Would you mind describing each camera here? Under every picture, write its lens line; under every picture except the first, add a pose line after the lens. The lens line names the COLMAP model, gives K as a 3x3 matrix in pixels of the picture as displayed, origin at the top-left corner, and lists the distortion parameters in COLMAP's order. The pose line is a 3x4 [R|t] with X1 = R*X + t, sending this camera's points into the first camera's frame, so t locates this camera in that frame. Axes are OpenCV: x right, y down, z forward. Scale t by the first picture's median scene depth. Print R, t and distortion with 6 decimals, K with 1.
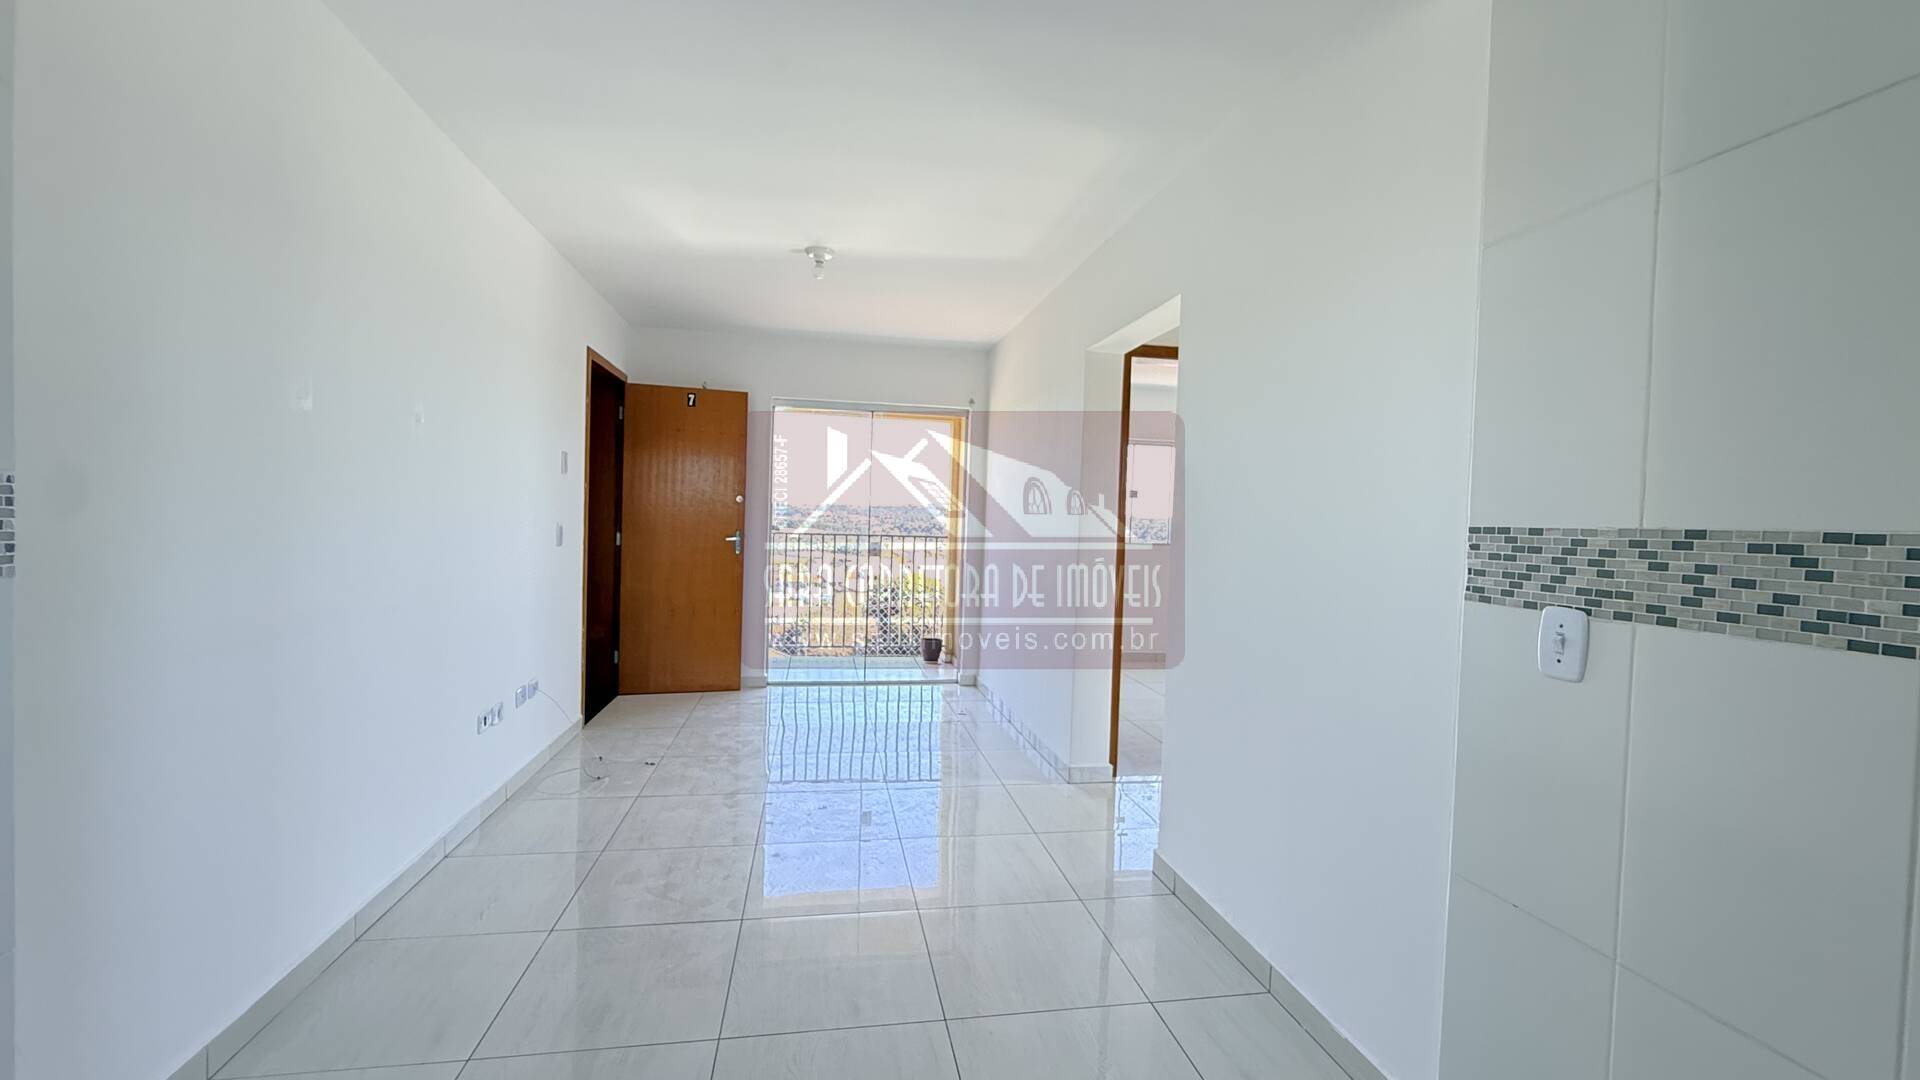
lens RADIAL K [[770.5, 0, 960.0], [0, 770.5, 540.0], [0, 0, 1]] dist [-0.001401, -0.000176]
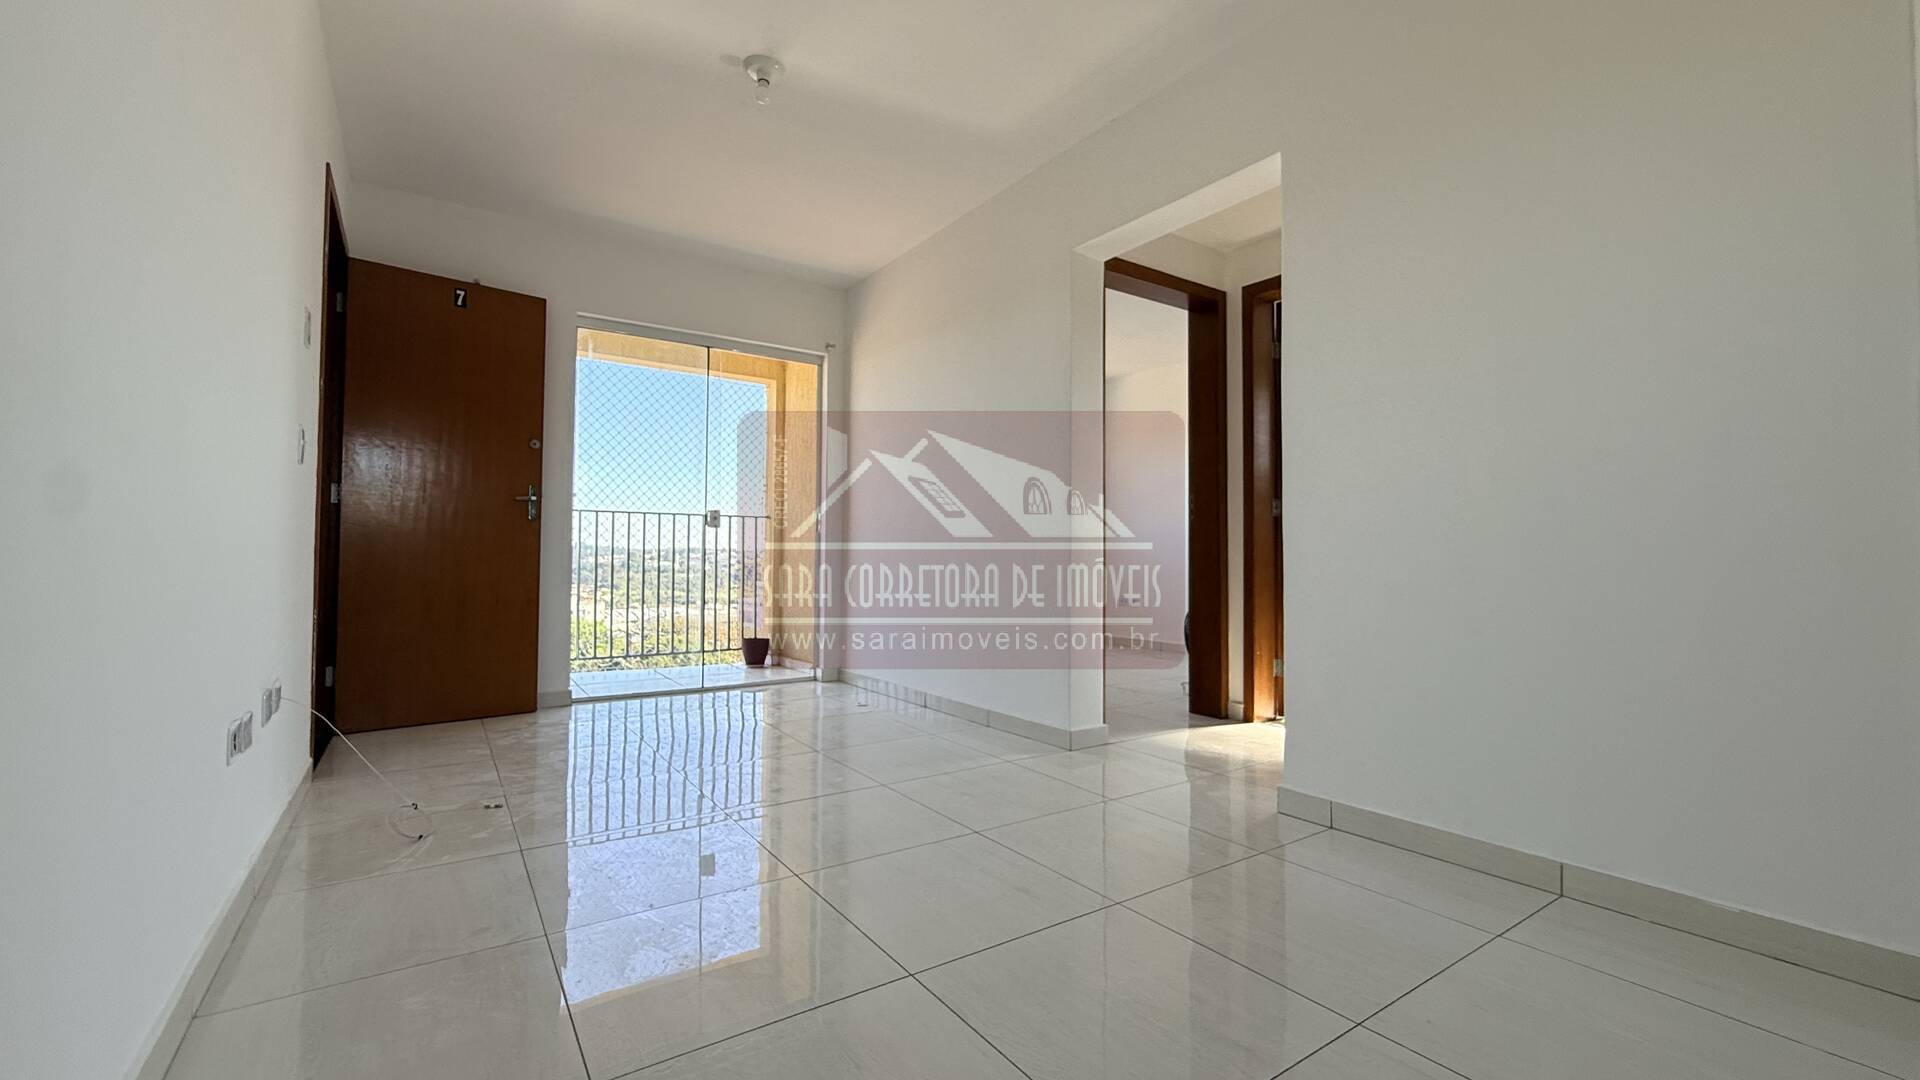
lens RADIAL K [[766.9, 0, 960.0], [0, 766.9, 540.0], [0, 0, 1]] dist [-0.000040, -0.000028]
pose [[0.911270, -0.016489, 0.411480, -0.218766], [0.035633, 0.998608, -0.038897, 0.078448], [-0.410266, 0.050108, 0.910588, 0.185739]]
